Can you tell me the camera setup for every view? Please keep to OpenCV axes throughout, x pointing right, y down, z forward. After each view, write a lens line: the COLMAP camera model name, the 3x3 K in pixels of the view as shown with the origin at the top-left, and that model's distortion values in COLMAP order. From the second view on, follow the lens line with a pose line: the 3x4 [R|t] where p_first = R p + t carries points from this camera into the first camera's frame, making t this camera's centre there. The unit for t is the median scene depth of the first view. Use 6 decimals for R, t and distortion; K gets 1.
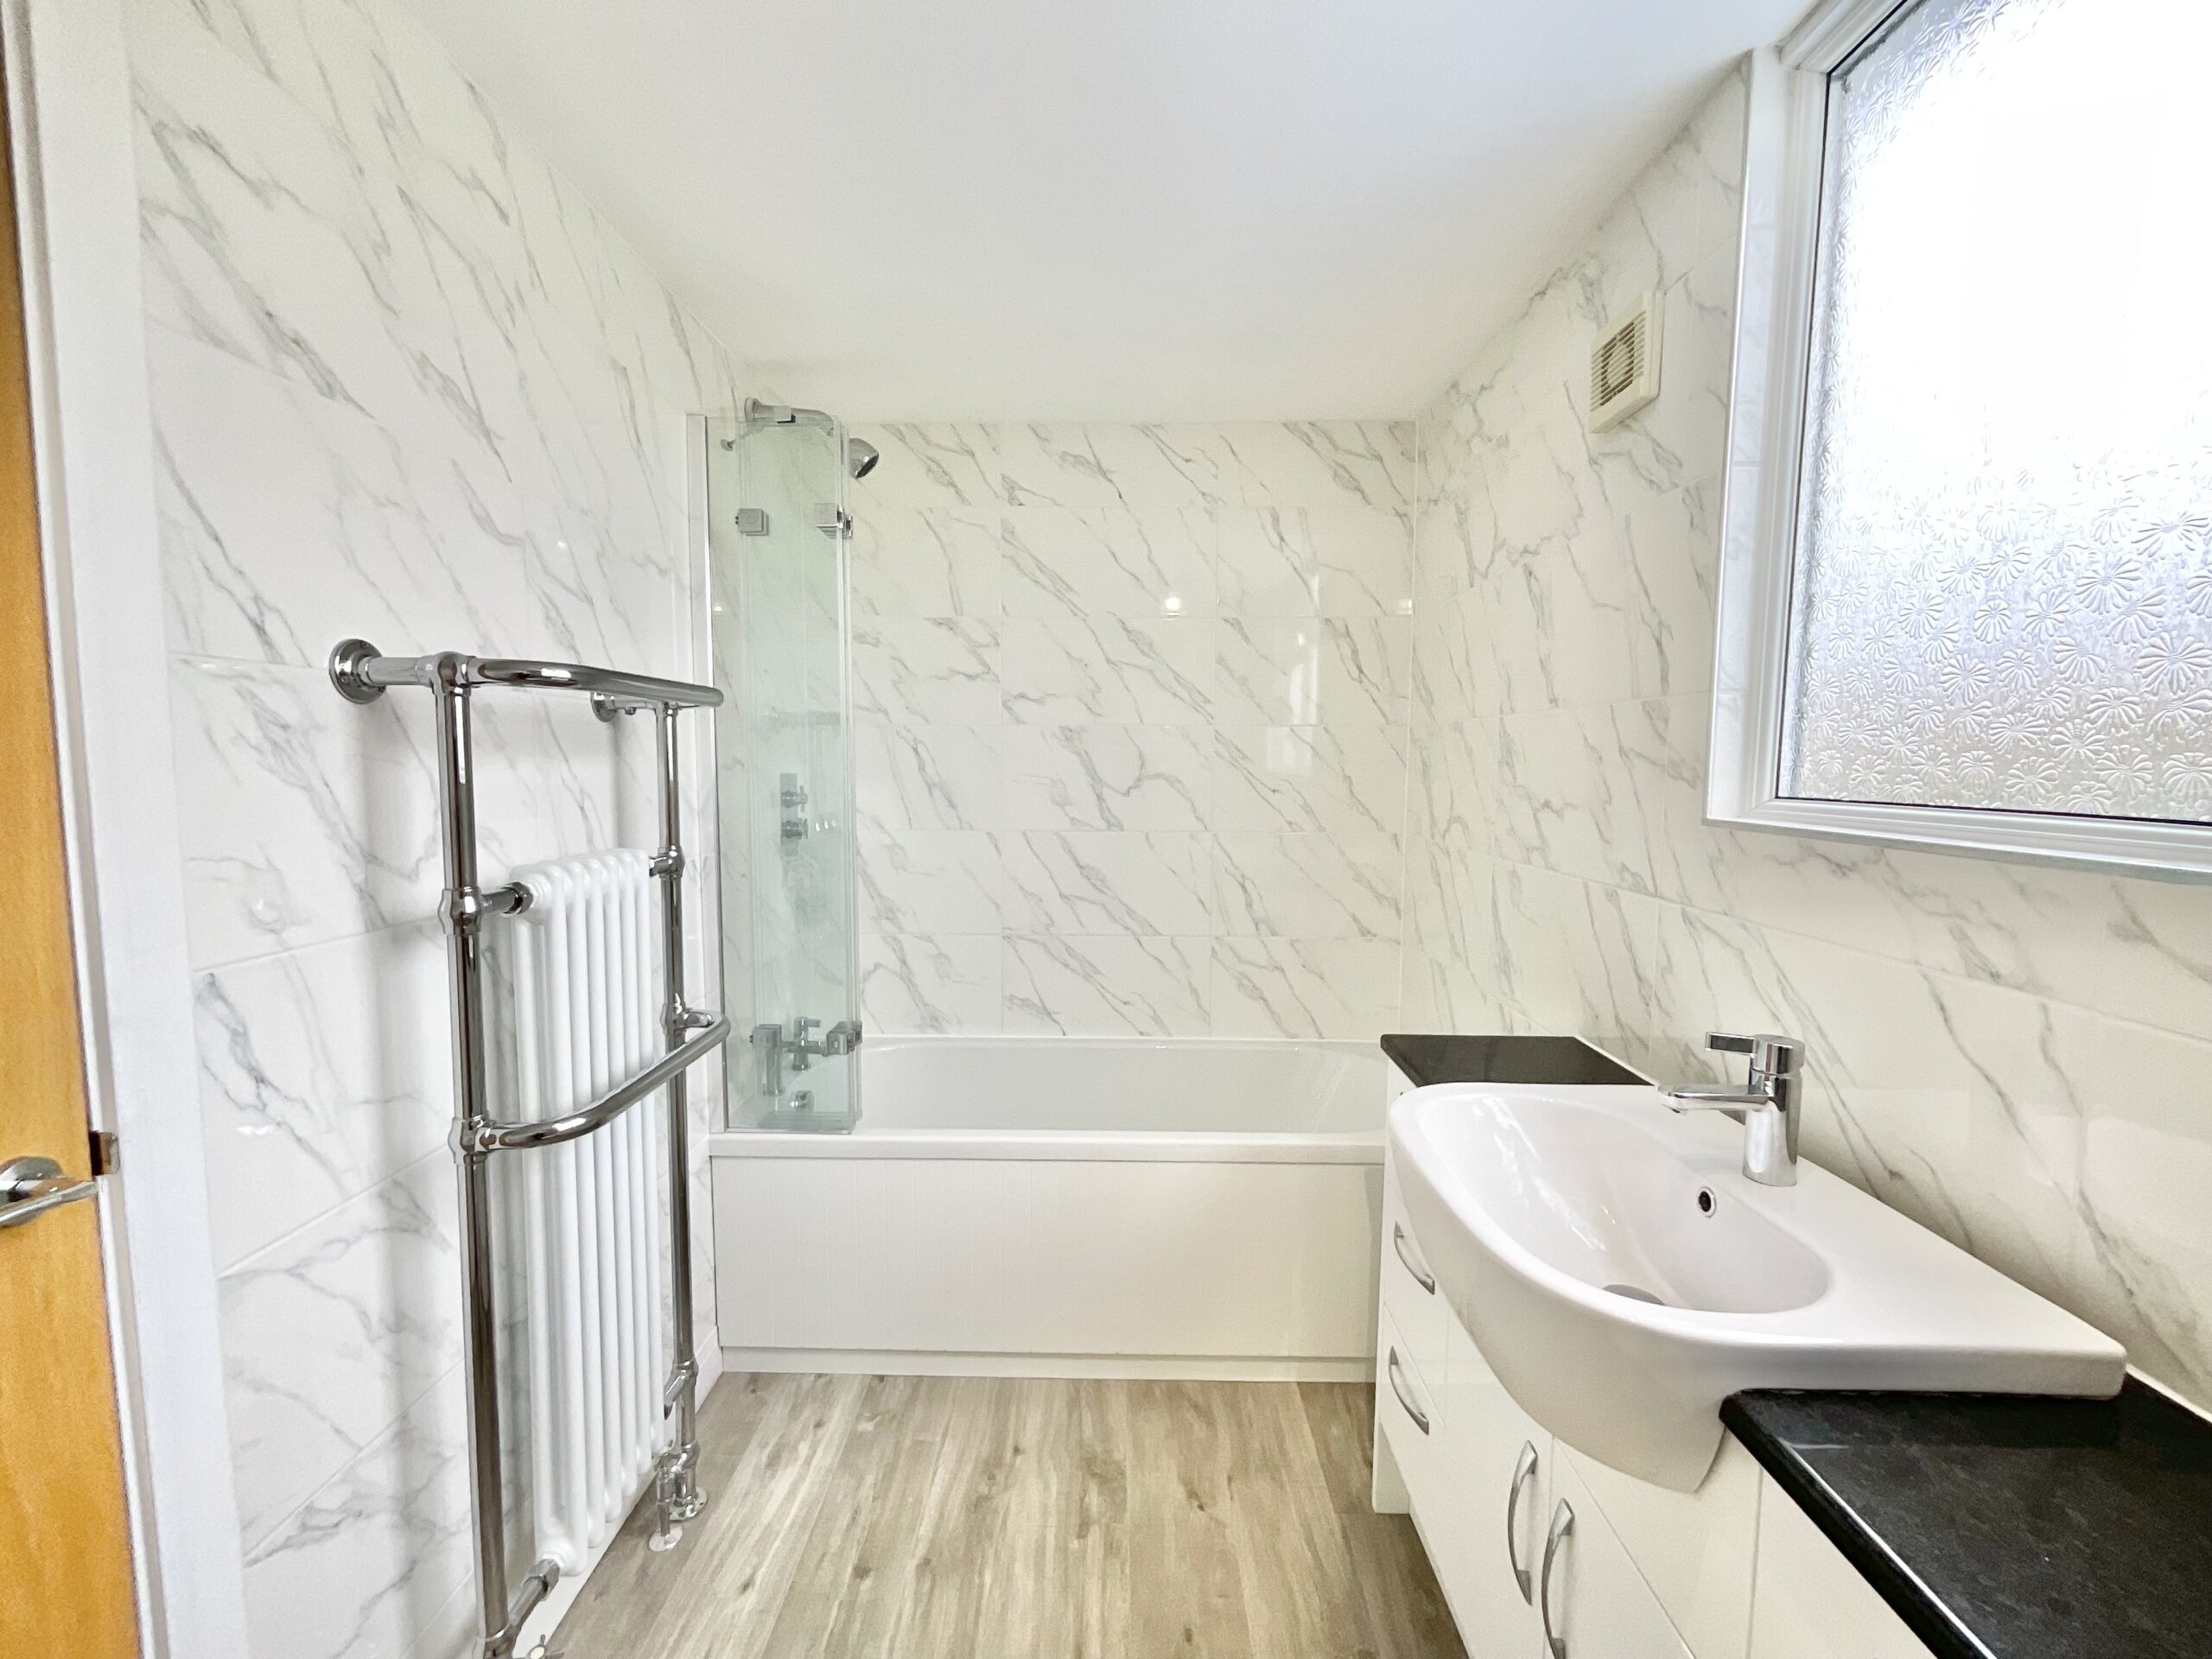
lens RADIAL K [[898.5, 0, 1106.0], [0, 898.5, 829.5], [0, 0, 1]] dist [-0.004399, 0.003110]
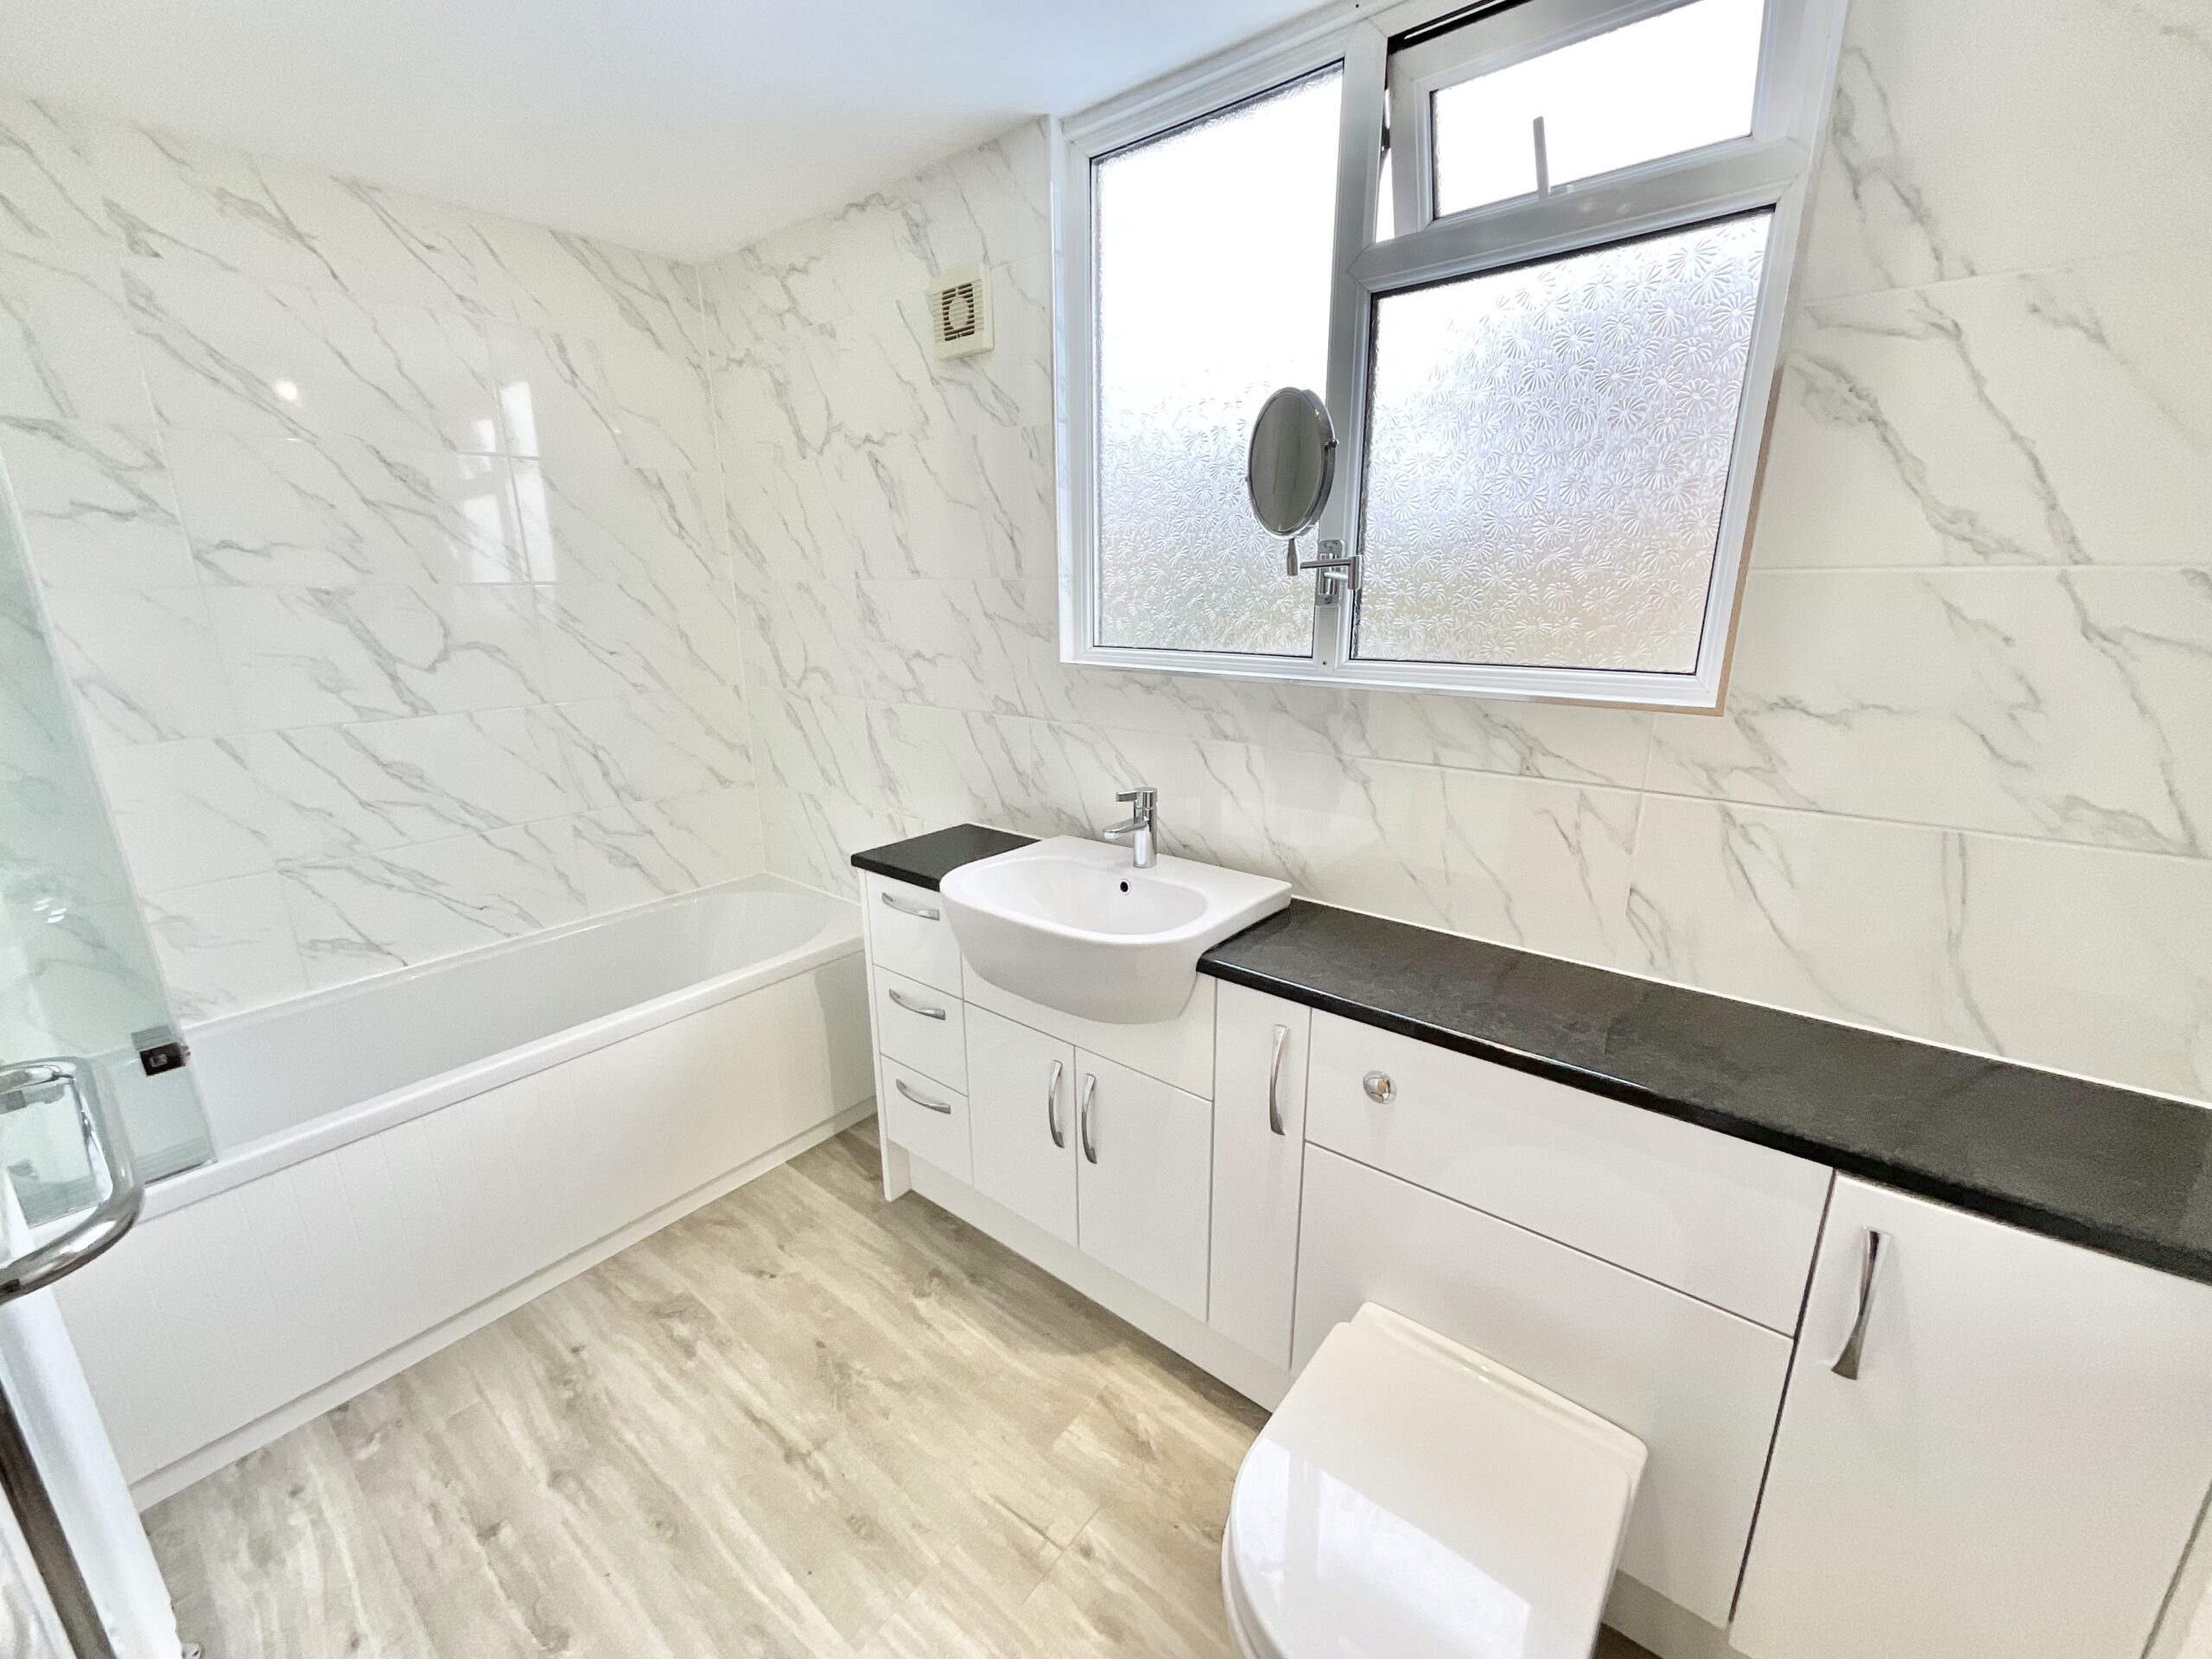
lens RADIAL K [[892.5, 0, 1106.0], [0, 892.5, 829.5], [0, 0, 1]] dist [-0.002507, -0.000656]
pose [[0.619259, -0.221029, 0.753435, -0.337673], [0.073605, 0.971677, 0.224556, -0.048021], [-0.781729, -0.083601, 0.617989, -0.024912]]
